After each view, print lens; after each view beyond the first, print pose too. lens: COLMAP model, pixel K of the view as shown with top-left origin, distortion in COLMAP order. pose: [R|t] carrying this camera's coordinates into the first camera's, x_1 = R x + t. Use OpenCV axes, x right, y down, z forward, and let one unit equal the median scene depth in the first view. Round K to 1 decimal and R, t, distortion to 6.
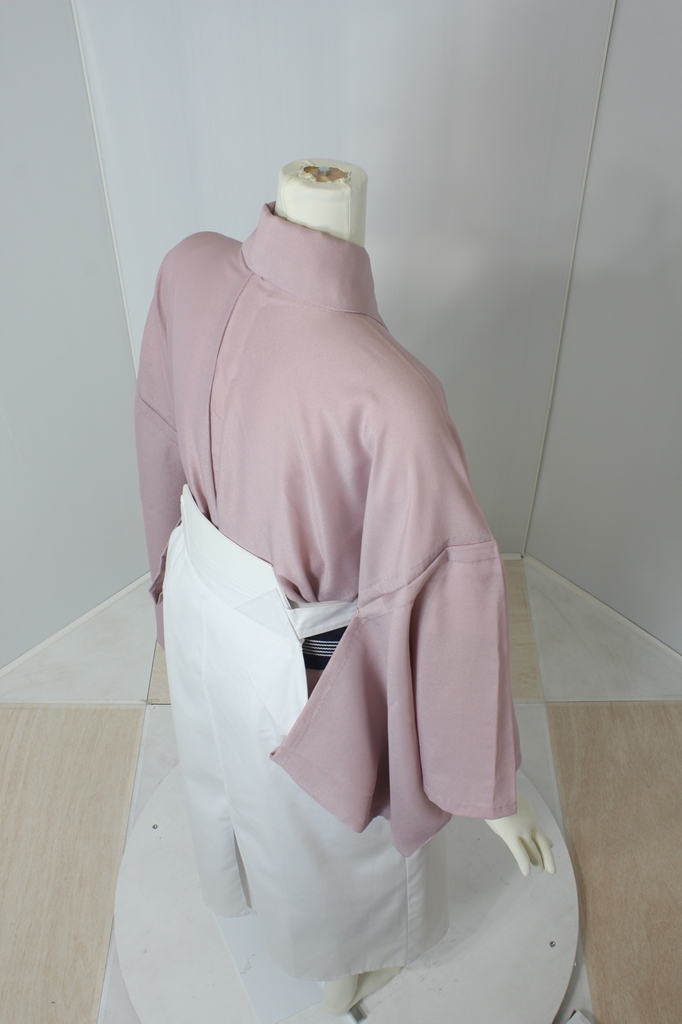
lens RADIAL K [[1005.9, 0, 324.6], [0, 1005.9, 511.3], [0, 0, 1]] dist [-0.092031, 0.011844]
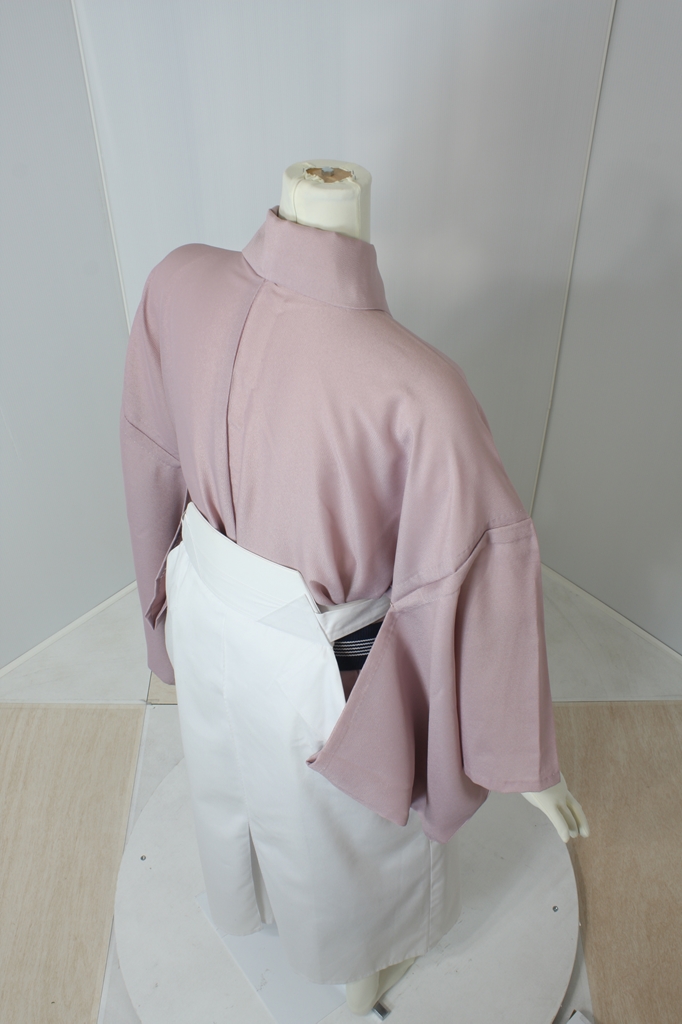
lens RADIAL K [[1005.9, 0, 324.6], [0, 1005.9, 511.3], [0, 0, 1]] dist [-0.092031, 0.011844]
pose [[0.984905, -0.120989, 0.123792, -0.141445], [0.121513, 0.992584, 0.003339, -0.005934], [-0.123278, 0.011754, 0.992303, 0.010806]]
